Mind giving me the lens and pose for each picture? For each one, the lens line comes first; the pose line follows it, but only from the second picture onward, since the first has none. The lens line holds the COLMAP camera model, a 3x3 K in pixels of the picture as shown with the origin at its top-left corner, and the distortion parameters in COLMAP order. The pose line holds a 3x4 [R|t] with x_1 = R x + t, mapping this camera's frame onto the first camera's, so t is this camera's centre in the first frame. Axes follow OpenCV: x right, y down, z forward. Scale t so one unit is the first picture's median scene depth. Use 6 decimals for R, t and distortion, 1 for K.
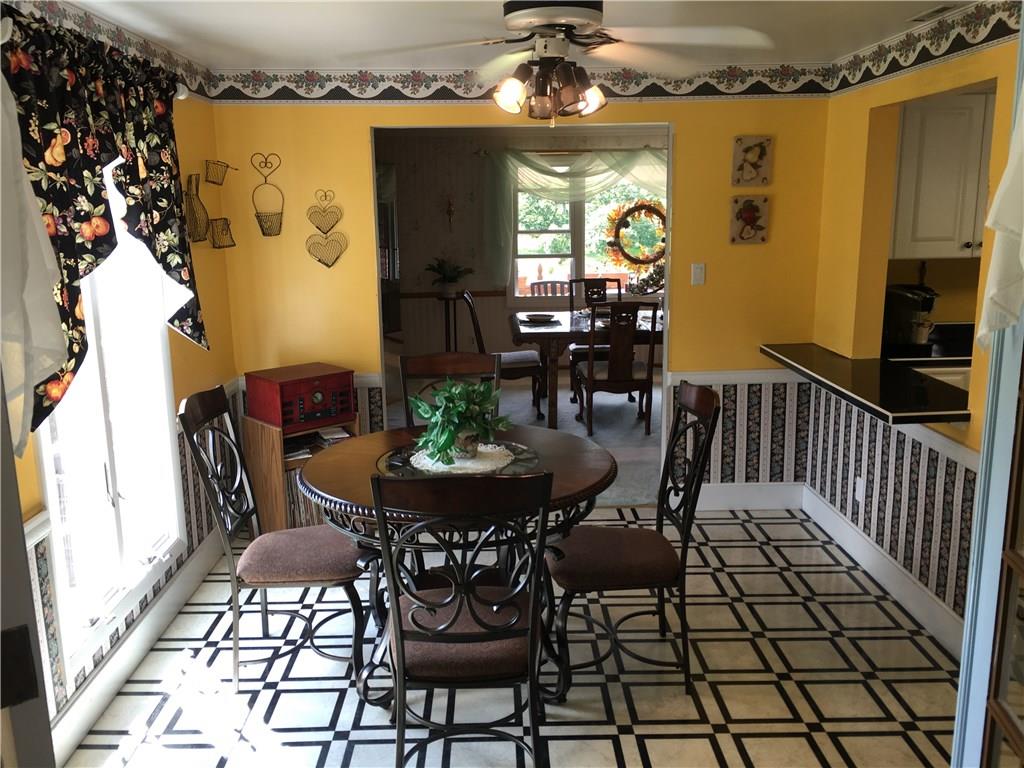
lens RADIAL K [[881.8, 0, 507.0], [0, 881.8, 387.6], [0, 0, 1]] dist [0.081147, -0.087301]
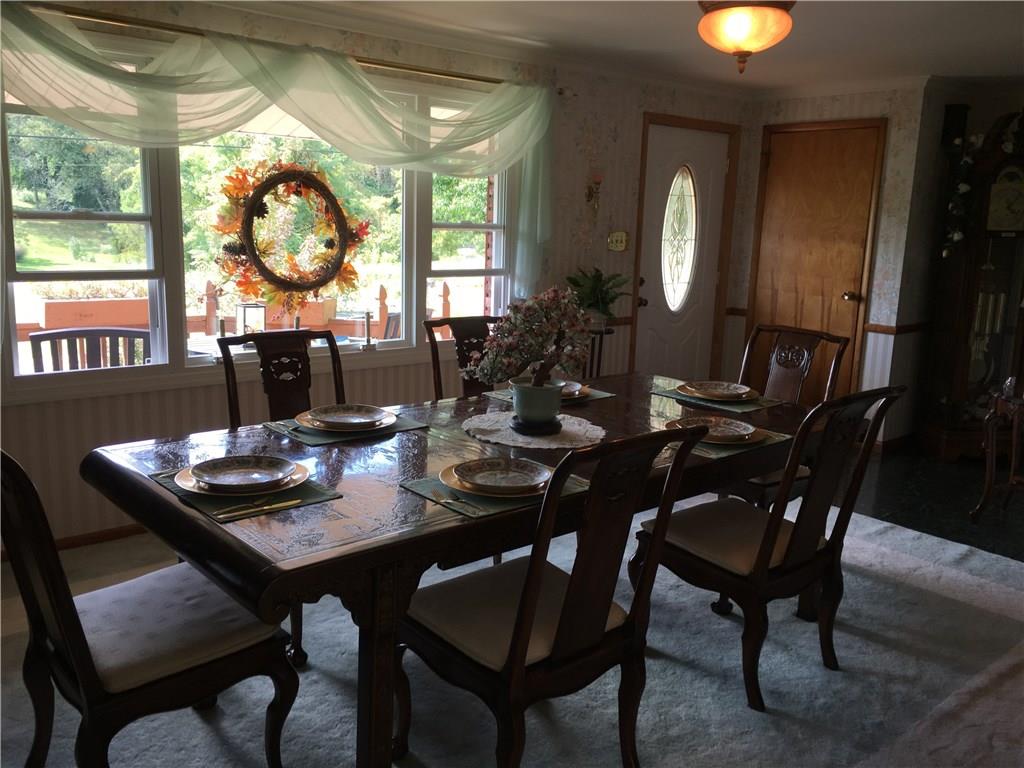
lens RADIAL K [[881.8, 0, 511.3], [0, 881.8, 381.6], [0, 0, 1]] dist [0.081147, -0.087301]
pose [[0.764374, -0.077649, 0.640081, -0.079401], [0.083594, 0.996278, 0.021033, -0.093714], [-0.639332, 0.037430, 0.768019, 0.569086]]
